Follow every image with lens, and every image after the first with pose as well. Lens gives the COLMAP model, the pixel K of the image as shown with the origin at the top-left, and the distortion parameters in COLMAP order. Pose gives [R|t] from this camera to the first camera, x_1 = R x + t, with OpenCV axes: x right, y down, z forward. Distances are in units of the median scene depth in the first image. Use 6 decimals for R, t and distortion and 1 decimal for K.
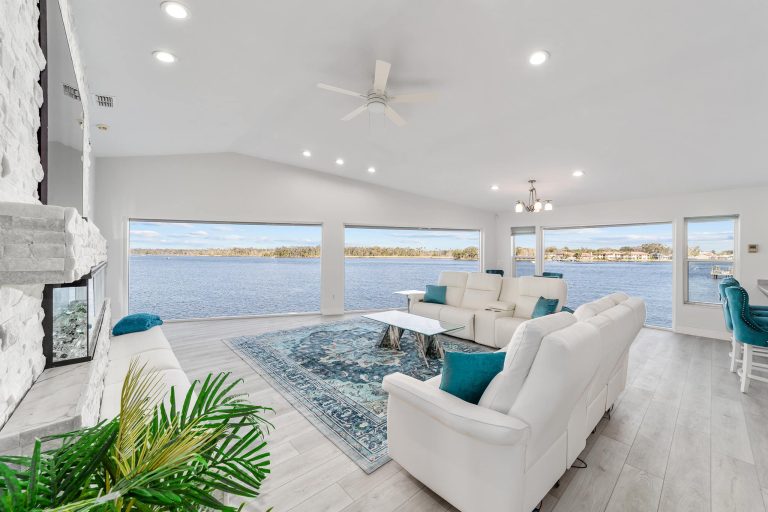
lens RADIAL K [[292.6, 0, 386.4], [0, 292.6, 254.5], [0, 0, 1]] dist [-0.000111, 0.000690]
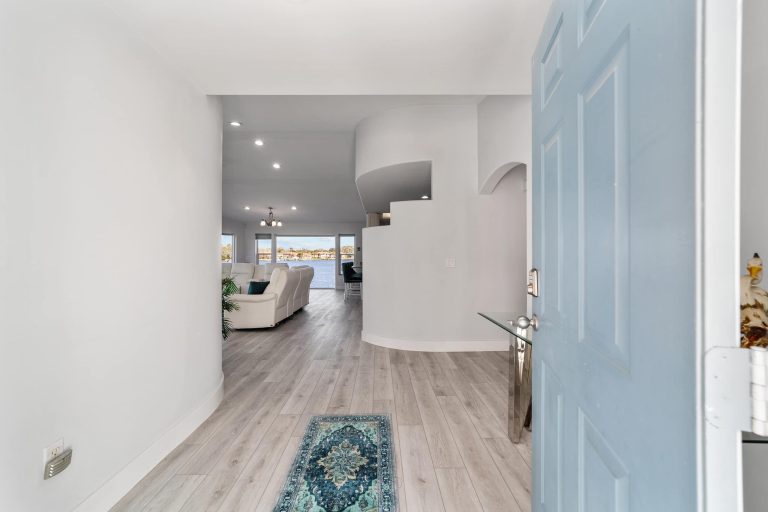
lens RADIAL K [[292.6, 0, 384.3], [0, 292.6, 254.9], [0, 0, 1]] dist [-0.000111, 0.000690]
pose [[0.653579, -0.006681, 0.756829, -0.260310], [0.006601, 0.999973, 0.003127, 0.013109], [-0.756830, 0.002952, 0.653605, -0.442572]]
